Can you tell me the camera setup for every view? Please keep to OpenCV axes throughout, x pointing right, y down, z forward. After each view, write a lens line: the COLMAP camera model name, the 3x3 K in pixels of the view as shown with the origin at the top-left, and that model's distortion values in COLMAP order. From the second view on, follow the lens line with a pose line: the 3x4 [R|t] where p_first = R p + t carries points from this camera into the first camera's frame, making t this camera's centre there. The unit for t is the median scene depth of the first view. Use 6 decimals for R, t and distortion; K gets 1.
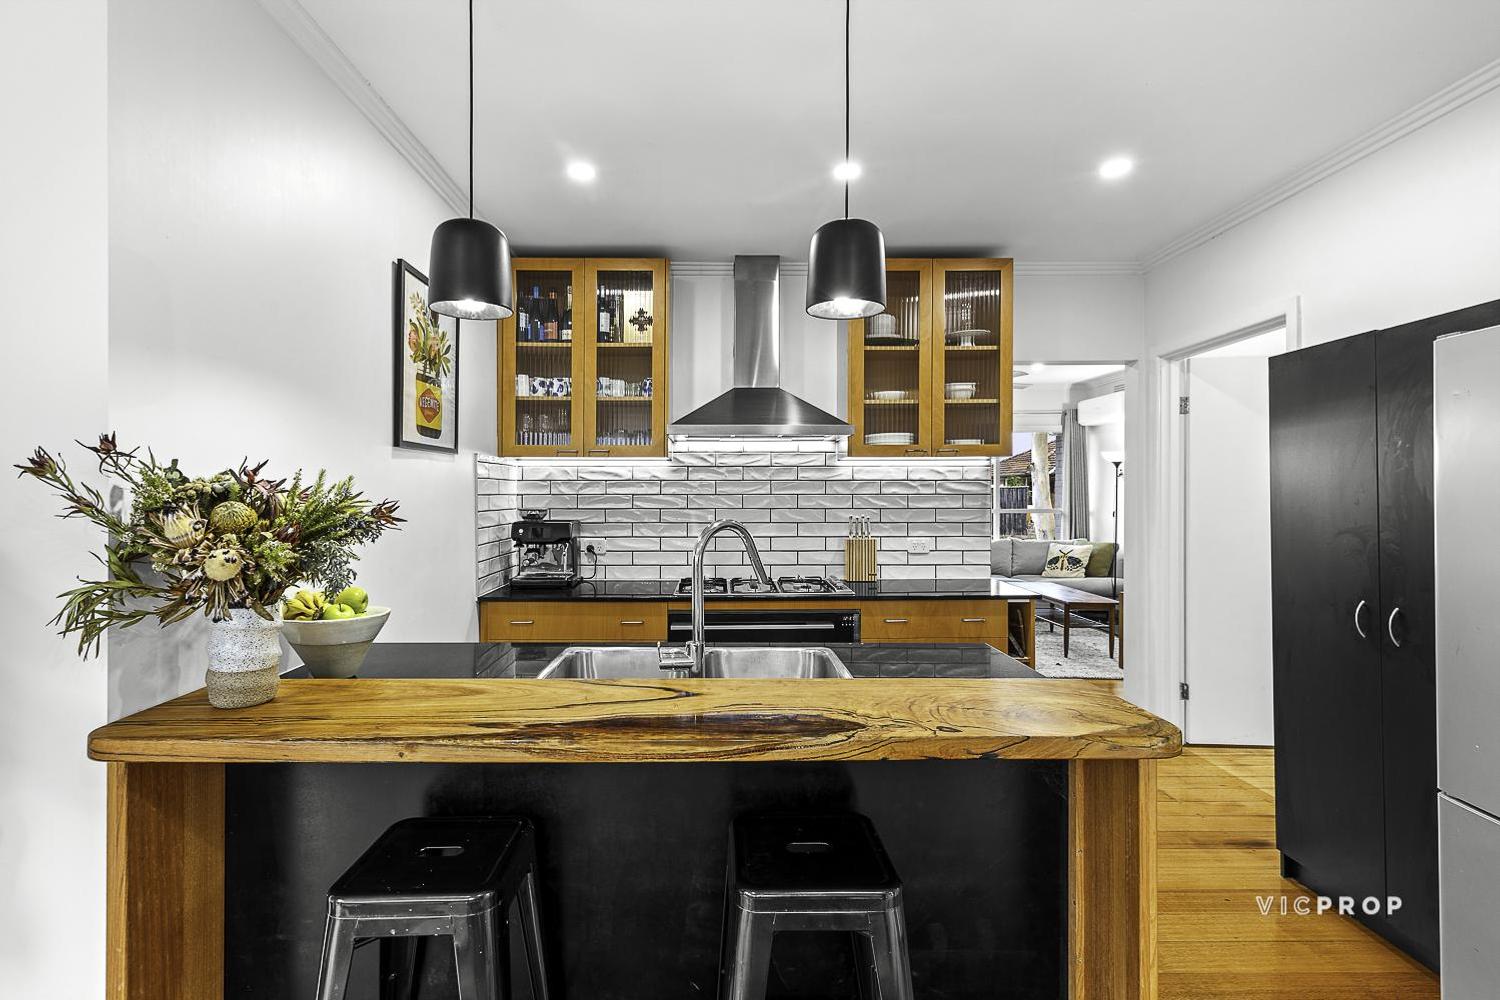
lens RADIAL K [[679.3, 0, 712.3], [0, 679.3, 492.8], [0, 0, 1]] dist [0.006520, 0.000270]
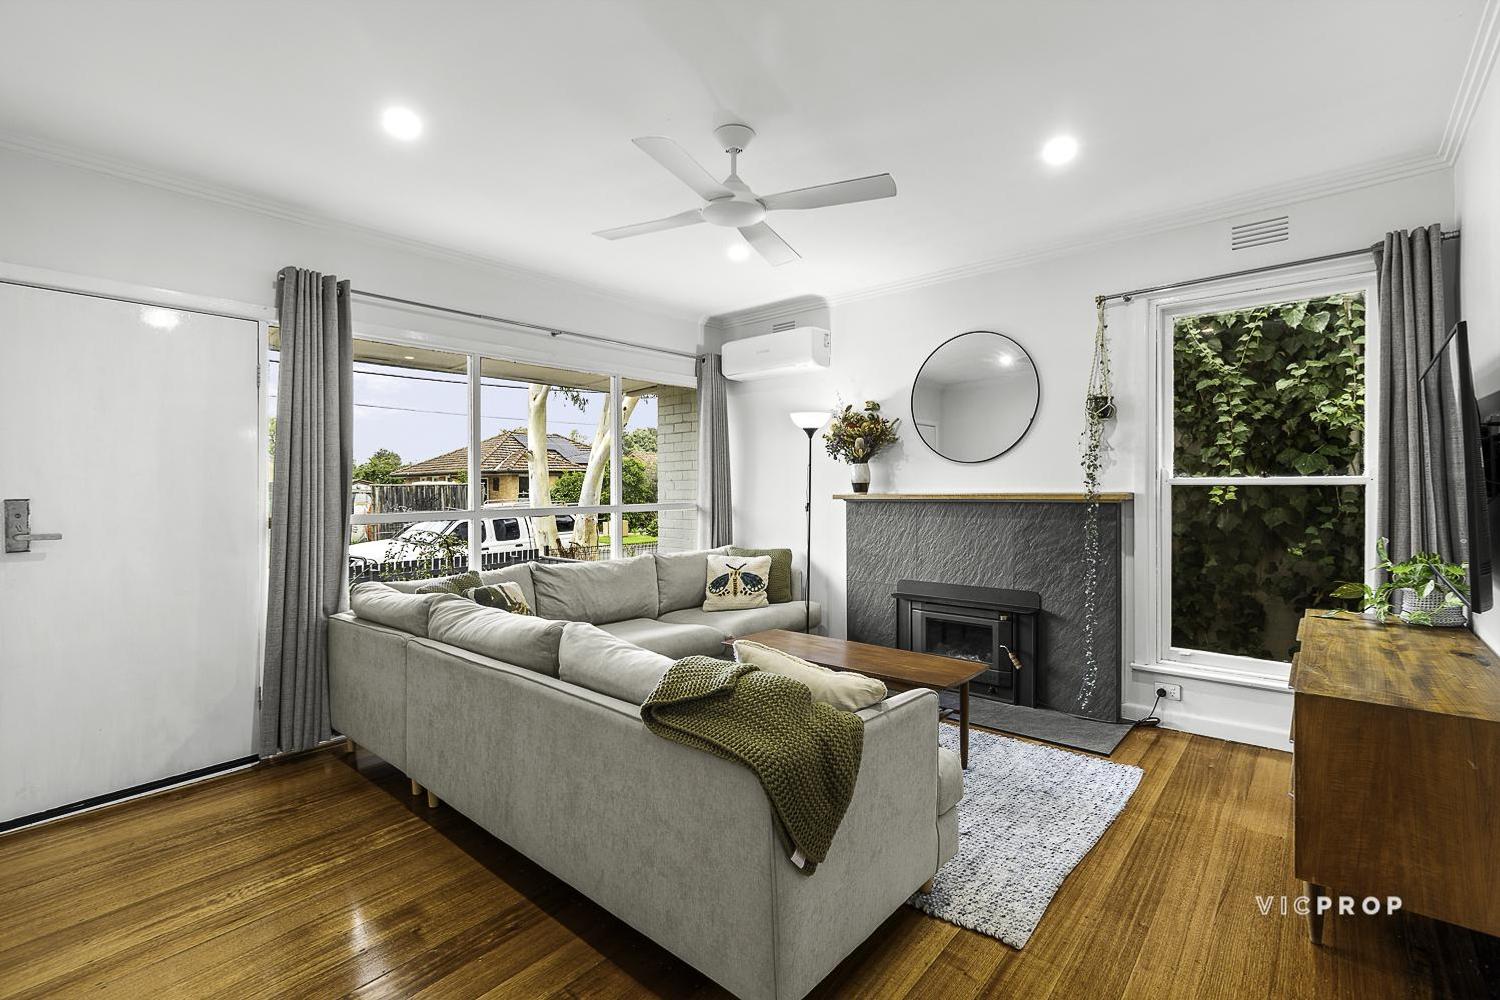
lens RADIAL K [[679.3, 0, 749.7], [0, 679.3, 496.3], [0, 0, 1]] dist [0.006520, 0.000270]
pose [[0.649527, -0.000897, 0.760338, 0.040423], [-0.002770, 0.999990, 0.003547, 0.017802], [-0.760334, -0.004410, 0.649518, 0.563684]]
